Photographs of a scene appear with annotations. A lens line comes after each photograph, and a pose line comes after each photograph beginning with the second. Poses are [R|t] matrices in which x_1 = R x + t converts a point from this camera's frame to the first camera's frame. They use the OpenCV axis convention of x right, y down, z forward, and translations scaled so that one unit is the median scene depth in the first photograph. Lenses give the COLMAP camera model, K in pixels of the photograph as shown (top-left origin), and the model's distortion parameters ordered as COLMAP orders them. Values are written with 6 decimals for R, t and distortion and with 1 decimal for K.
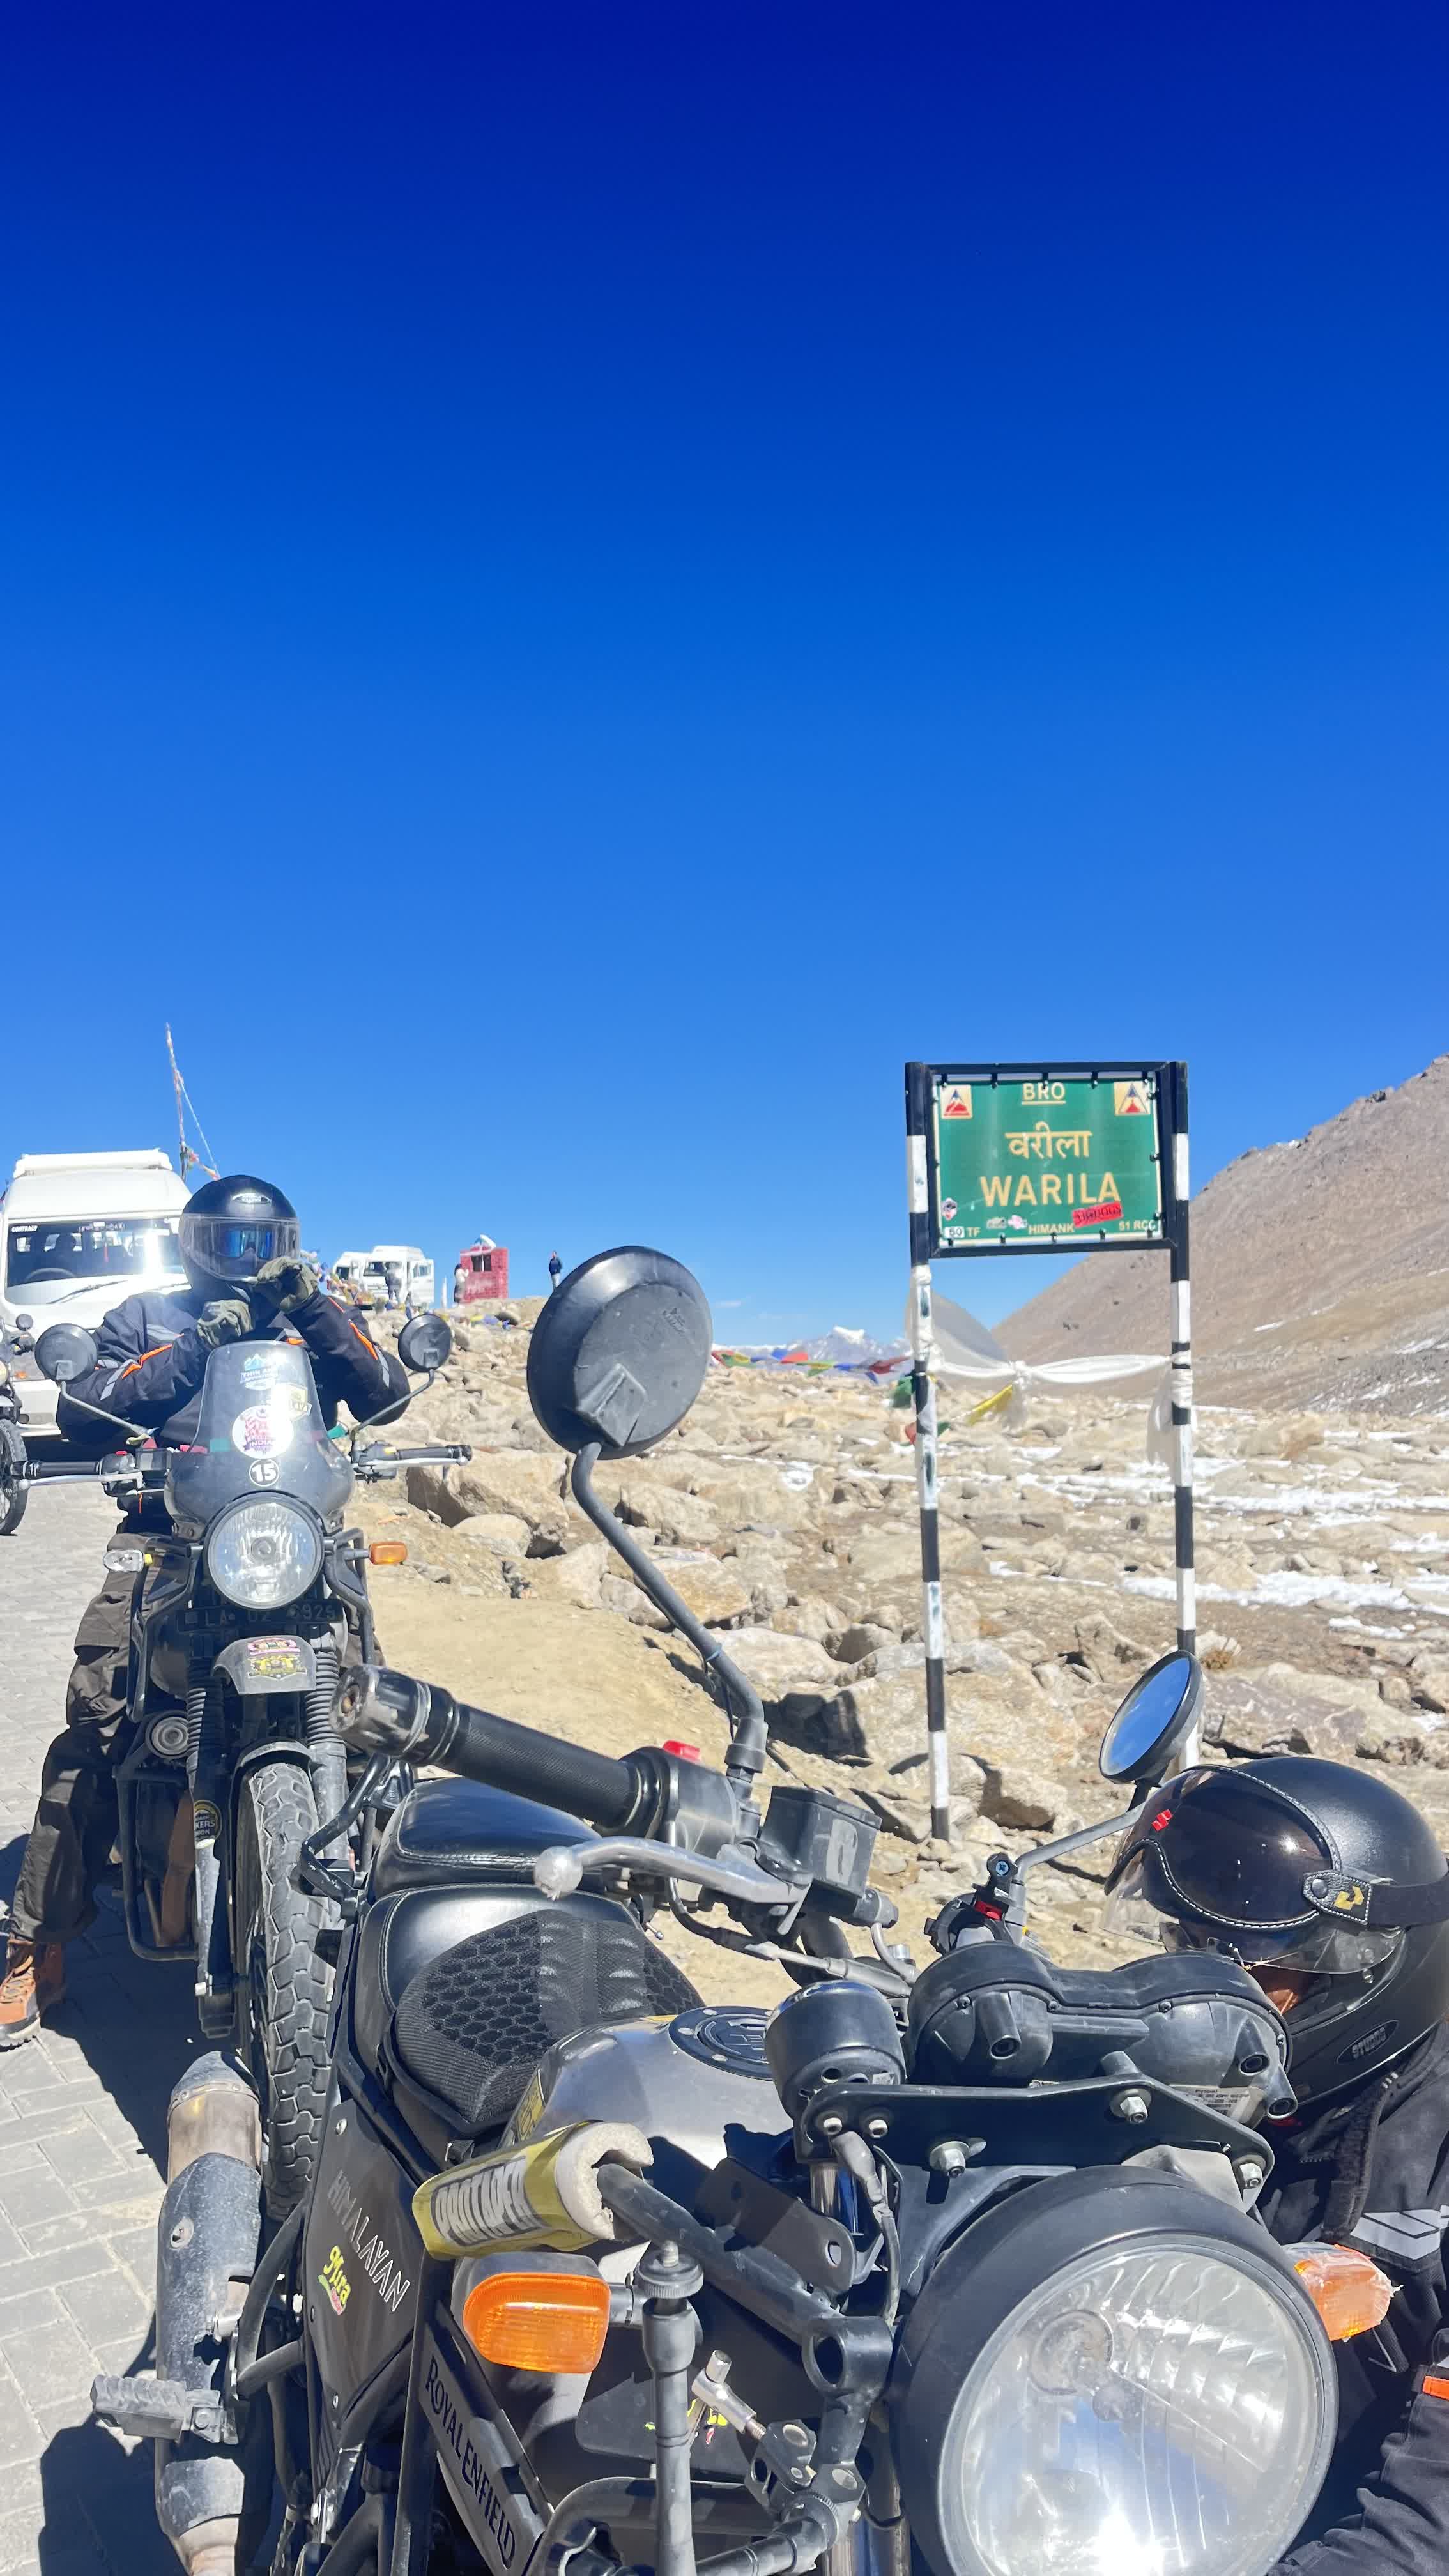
lens RADIAL K [[1958.9, 0, 724.5], [0, 1958.9, 1288.0], [0, 0, 1]] dist [0.046841, -0.005878]
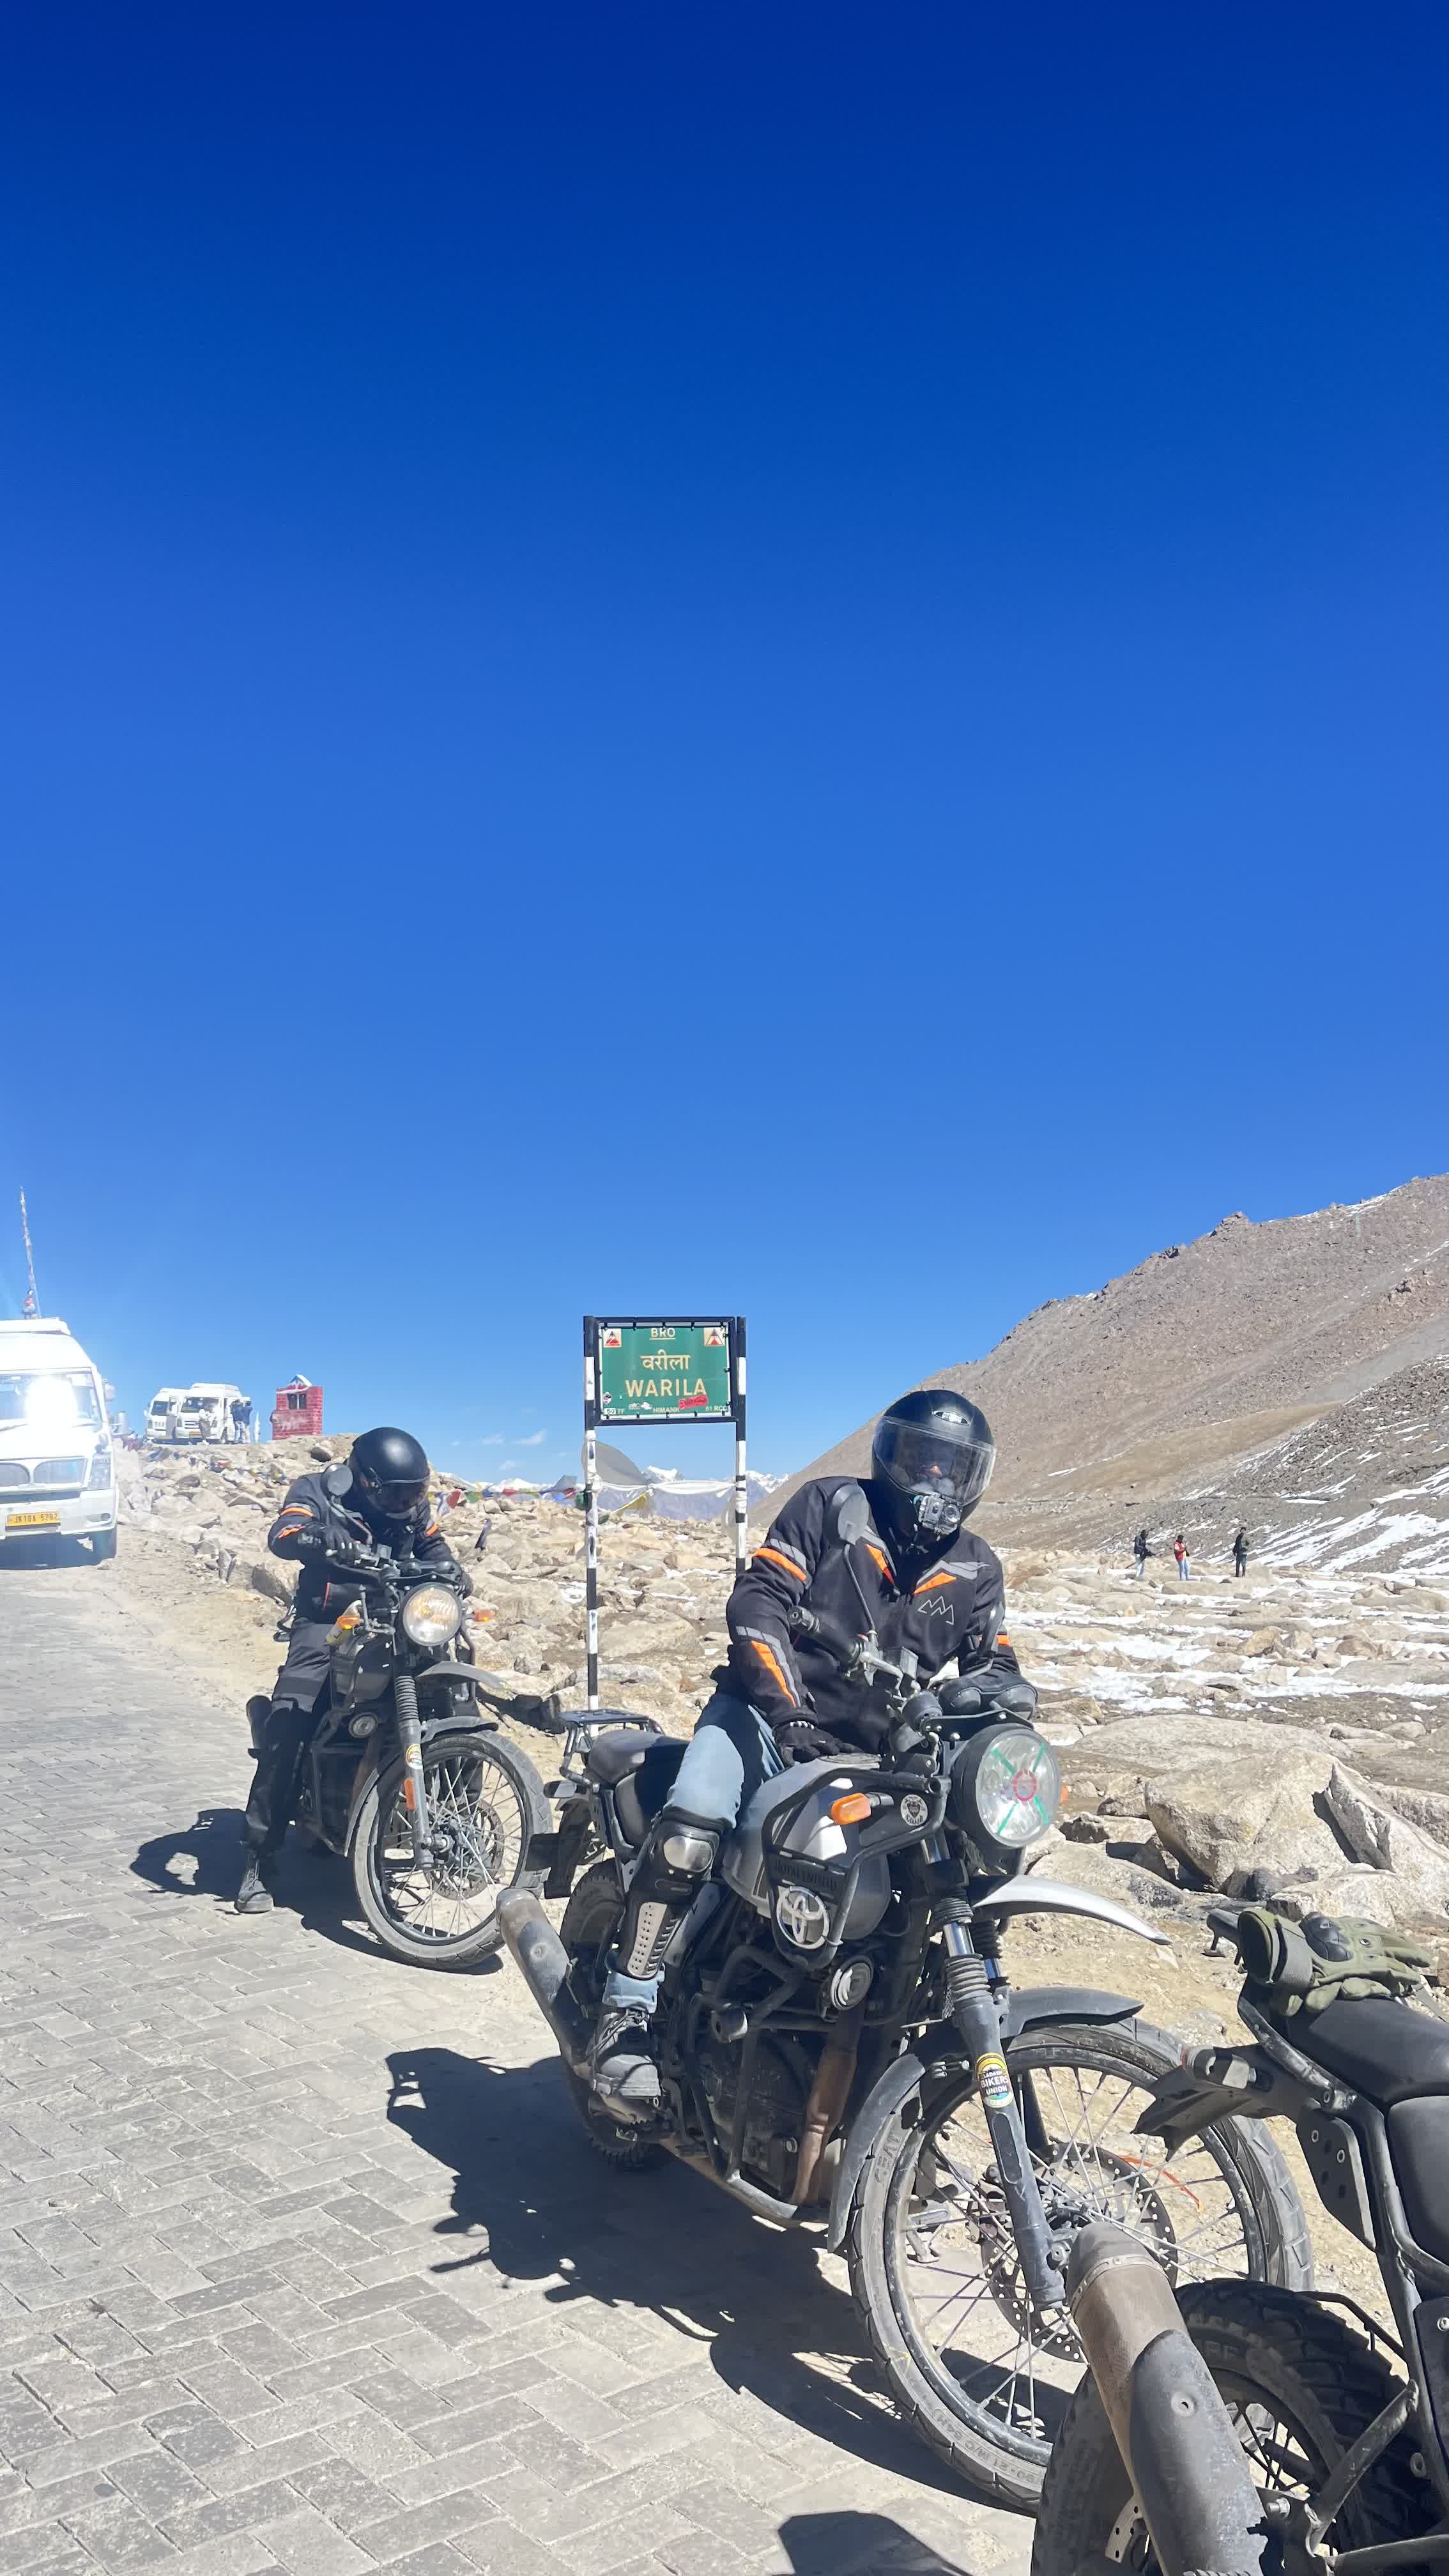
lens RADIAL K [[1958.9, 0, 724.5], [0, 1958.9, 1288.0], [0, 0, 1]] dist [0.046841, -0.005878]
pose [[0.995451, 0.022461, 0.092591, 0.051771], [-0.015839, 0.997305, -0.071642, -0.013847], [-0.093950, 0.069849, 0.993124, -0.753145]]
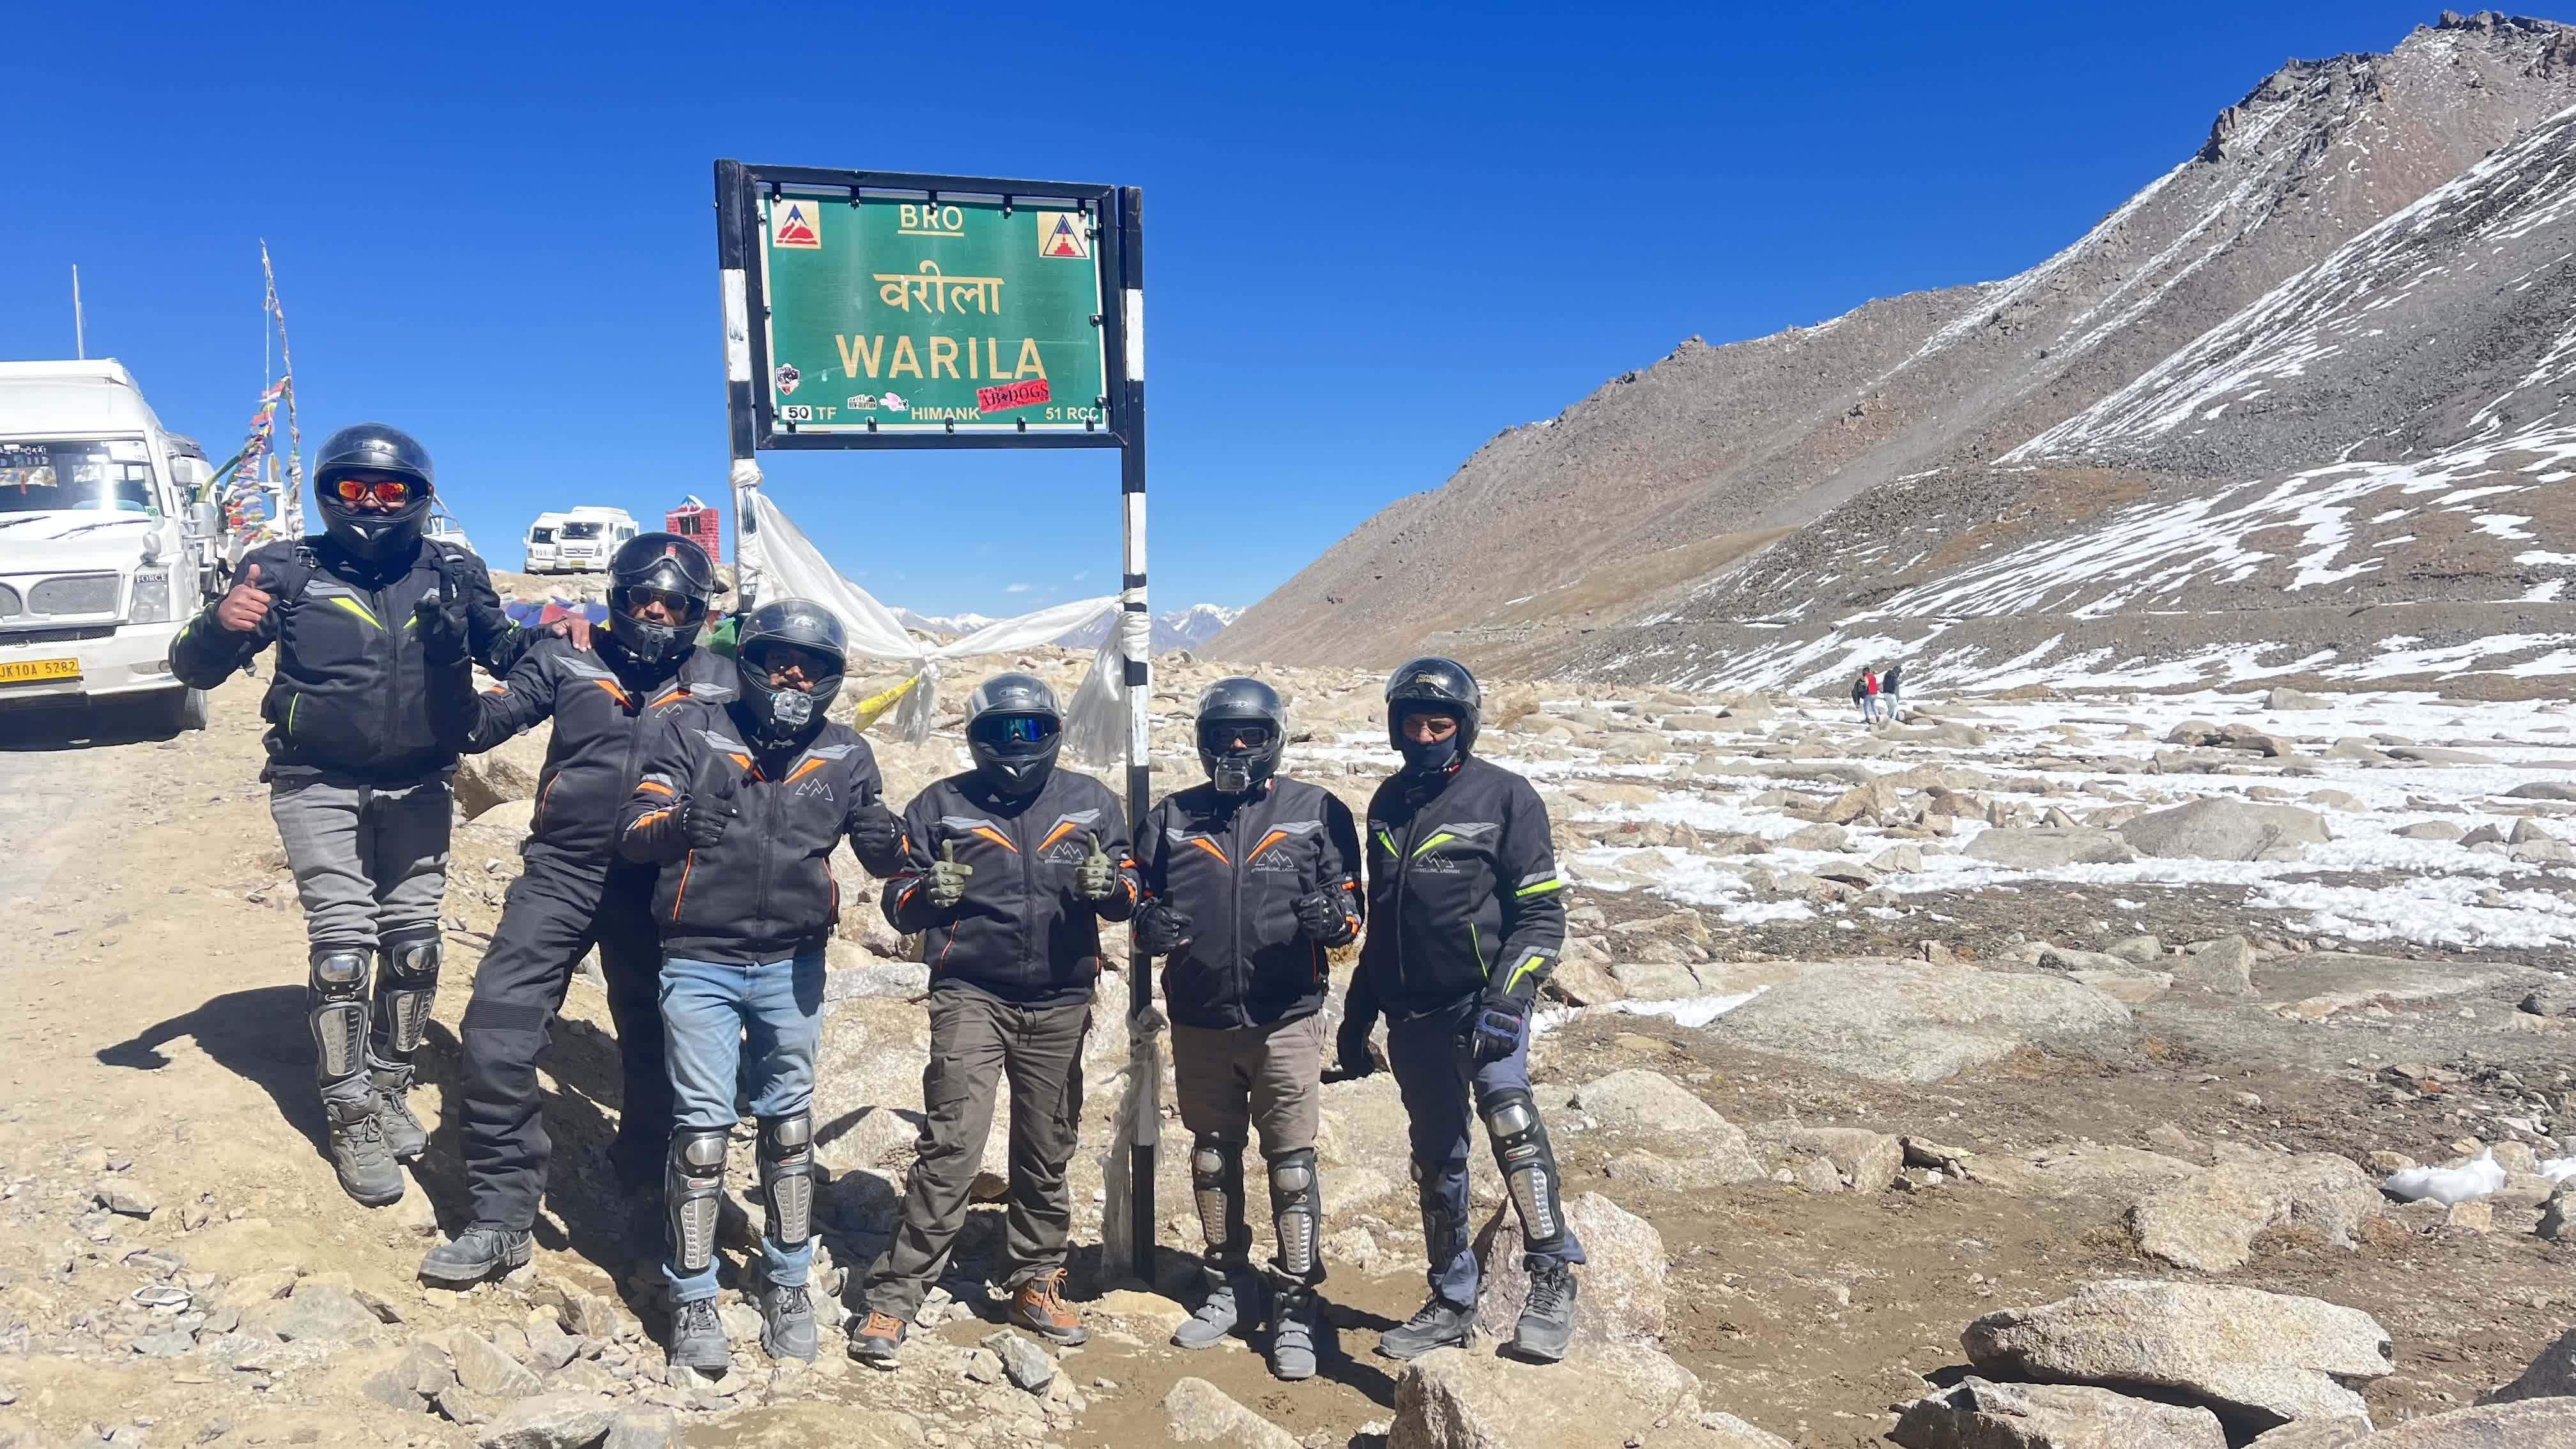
lens RADIAL K [[1938.7, 0, 1288.0], [0, 1938.7, 724.5], [0, 0, 1]] dist [0.104426, -0.005011]
pose [[0.988834, -0.006015, 0.148897, 0.179669], [-0.006448, 0.996522, 0.083077, 0.022849], [-0.148878, -0.083109, 0.985357, 0.259033]]
